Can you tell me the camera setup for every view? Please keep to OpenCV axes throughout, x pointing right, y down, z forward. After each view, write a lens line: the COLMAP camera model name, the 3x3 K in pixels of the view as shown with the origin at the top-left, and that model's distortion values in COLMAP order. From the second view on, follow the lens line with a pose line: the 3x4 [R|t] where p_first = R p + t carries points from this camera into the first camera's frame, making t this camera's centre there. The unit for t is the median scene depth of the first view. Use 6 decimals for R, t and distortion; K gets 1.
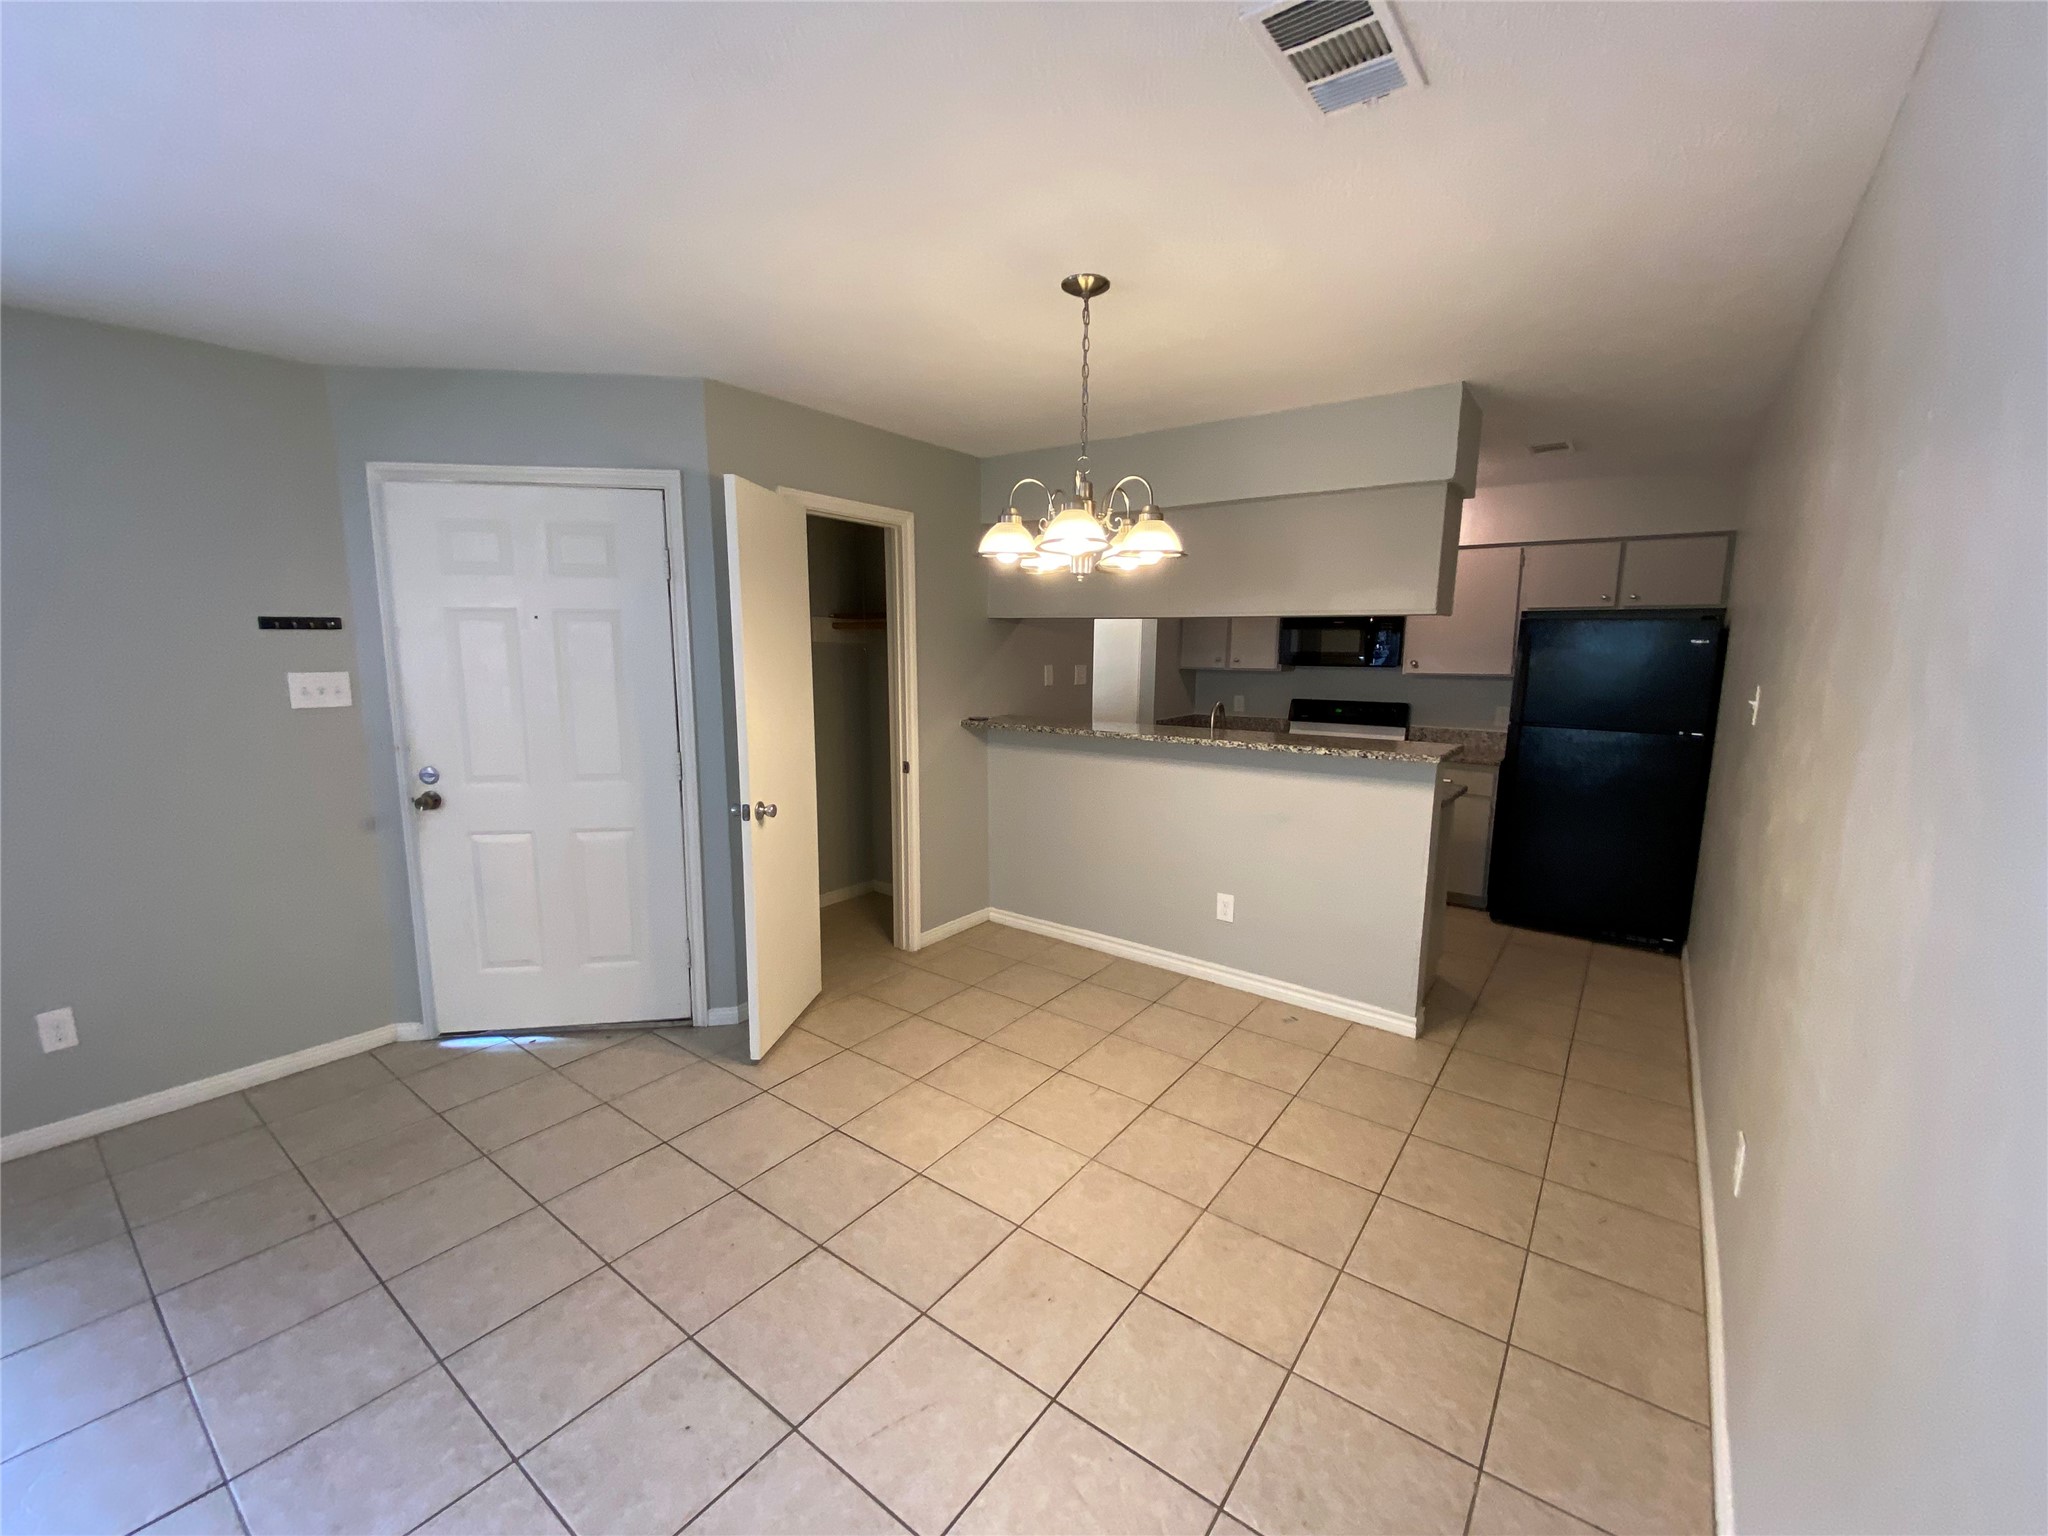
lens RADIAL K [[824.4, 0, 1021.2], [0, 824.4, 778.2], [0, 0, 1]] dist [0.011847, -0.010864]
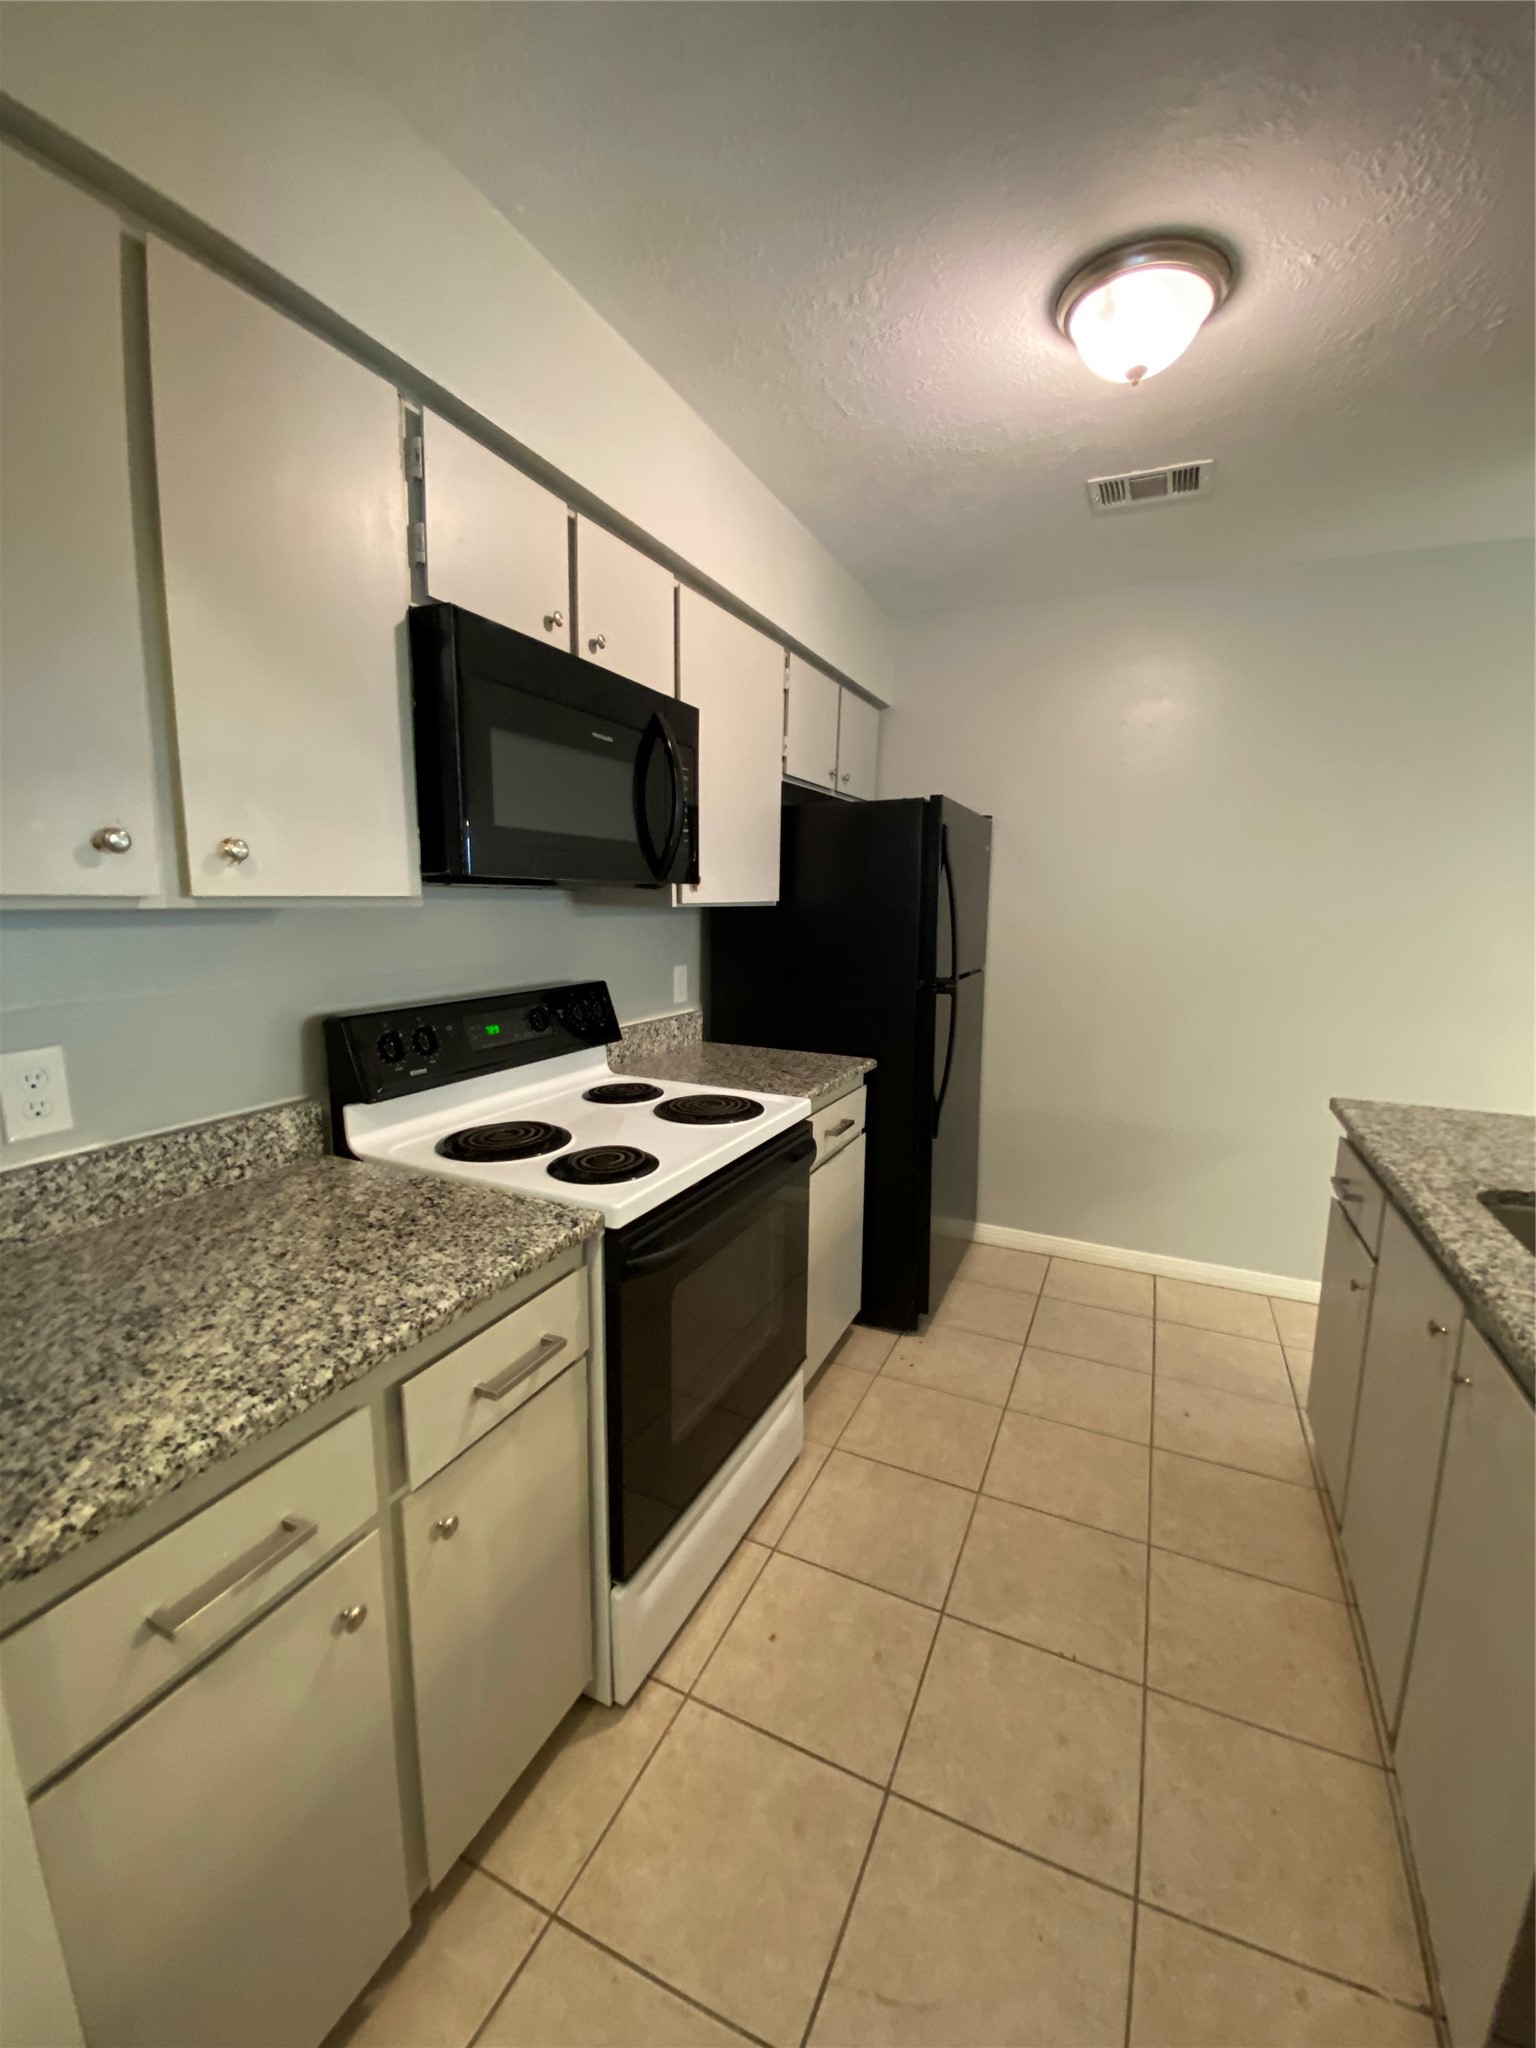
lens RADIAL K [[824.4, 0, 771.9], [0, 824.4, 1025.3], [0, 0, 1]] dist [0.011847, -0.010864]
pose [[-0.197685, -0.157292, 0.967564, 0.087791], [0.152594, 0.970072, 0.188877, -0.177955], [-0.968316, 0.184983, -0.167767, 1.337578]]
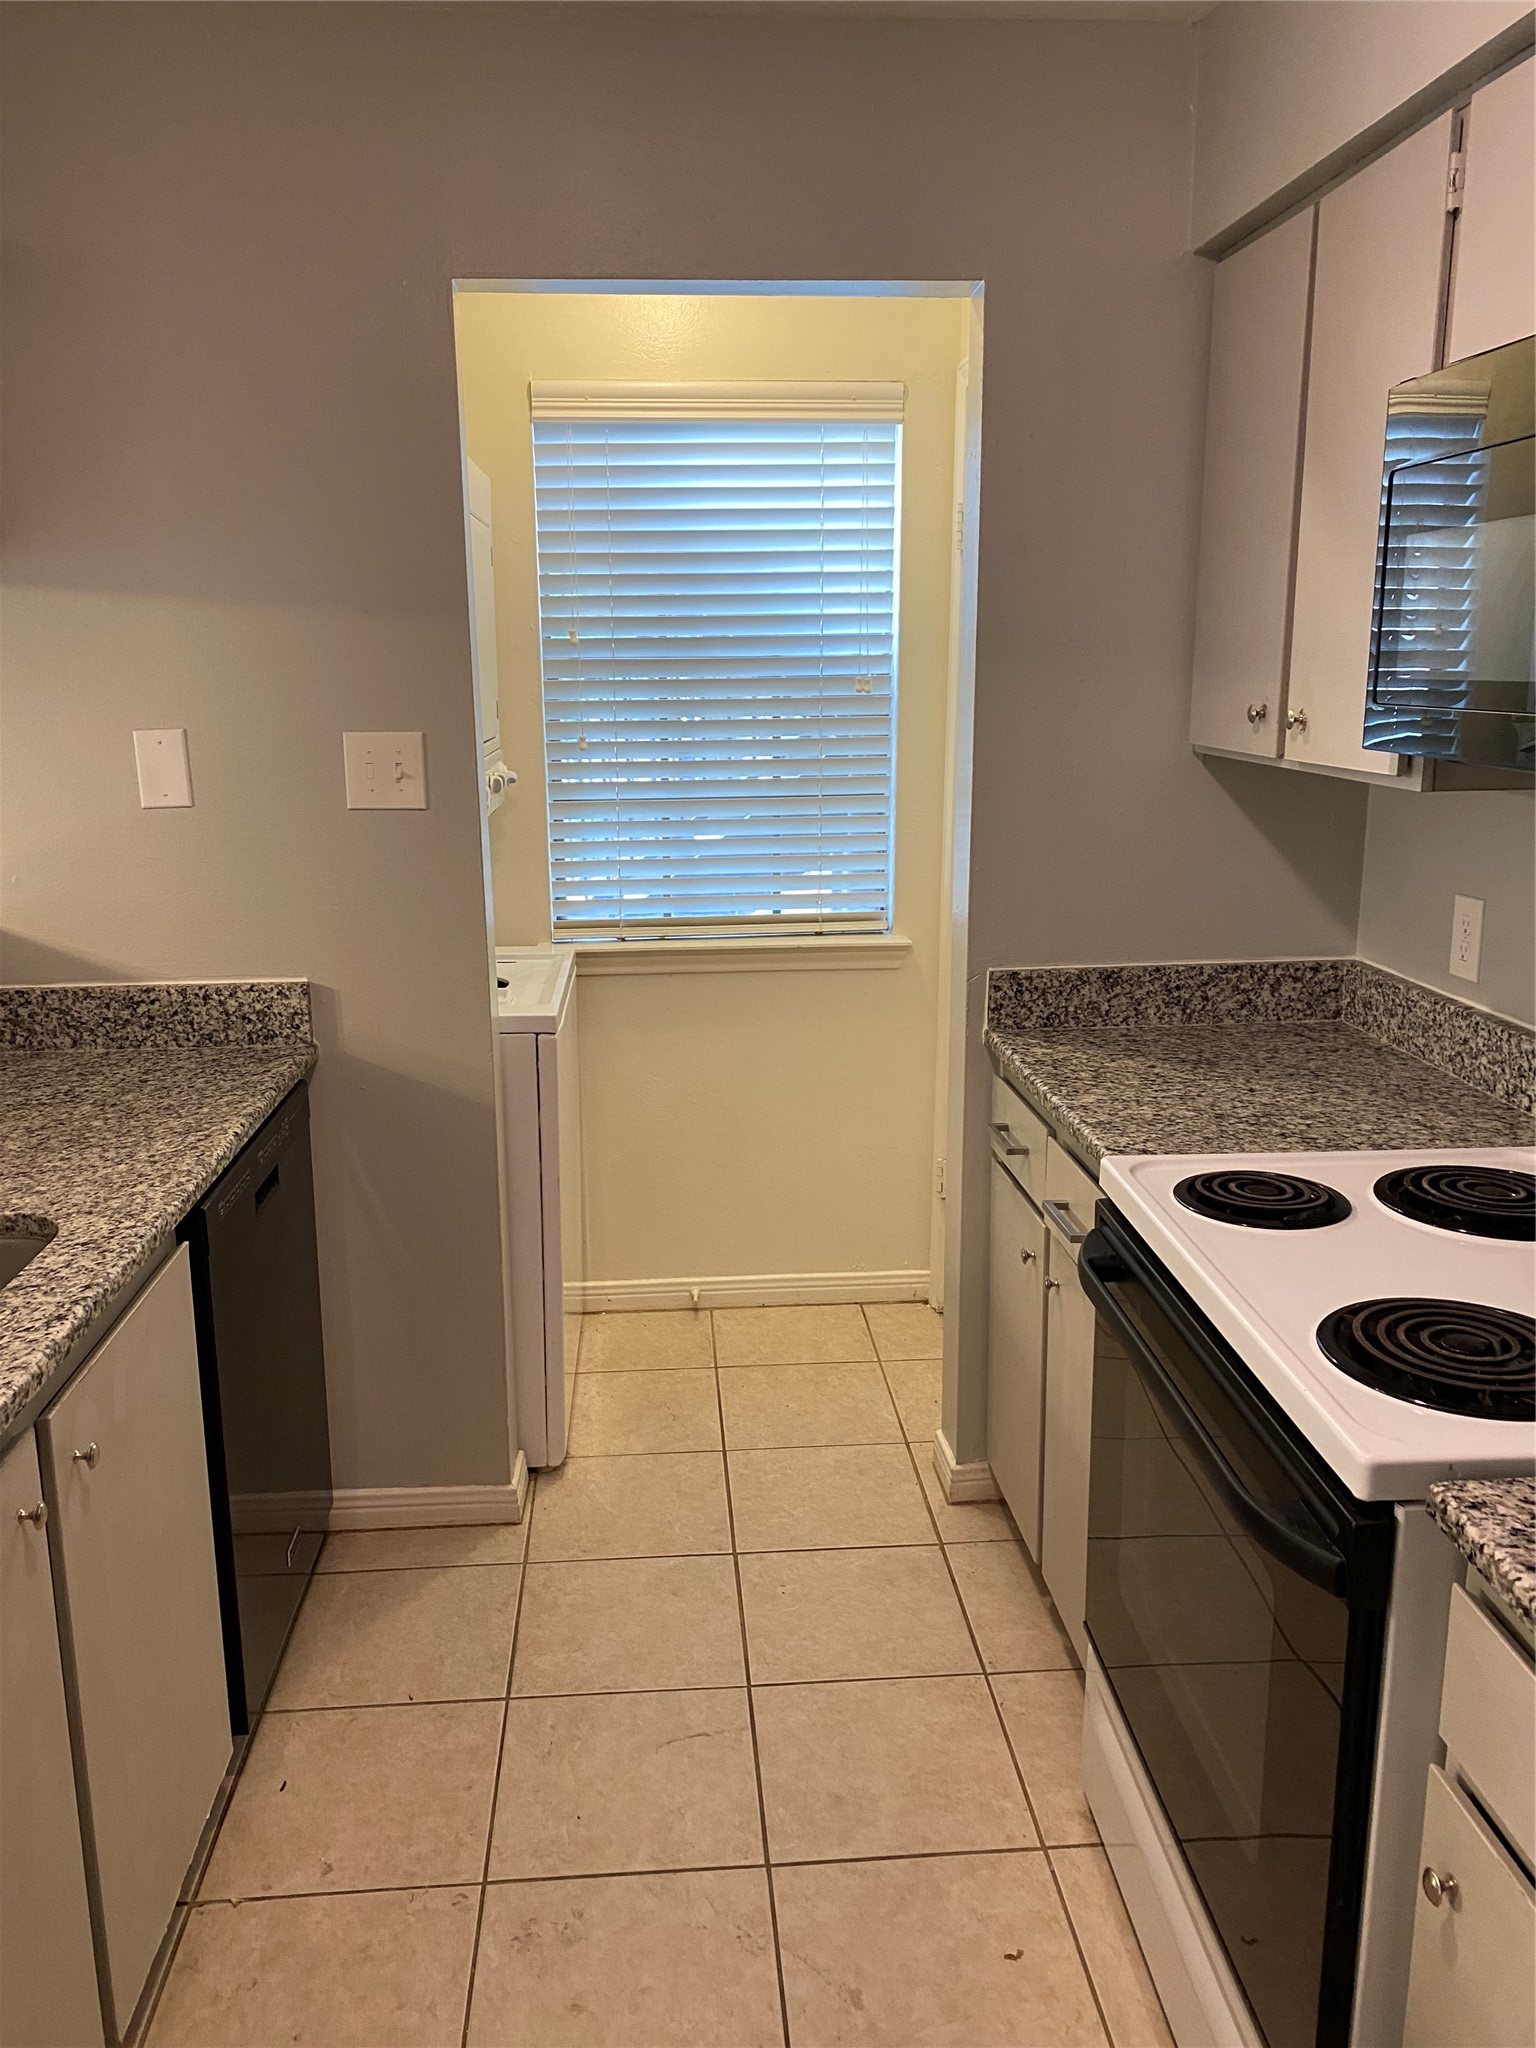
lens RADIAL K [[1554.6, 0, 770.8], [0, 1554.6, 1020.3], [0, 0, 1]] dist [0.037465, -0.055630]
pose [[0.655989, 0.167613, -0.735925, 0.669575], [-0.120390, 0.985783, 0.117206, -0.147473], [0.745107, 0.011712, 0.666842, 0.956714]]
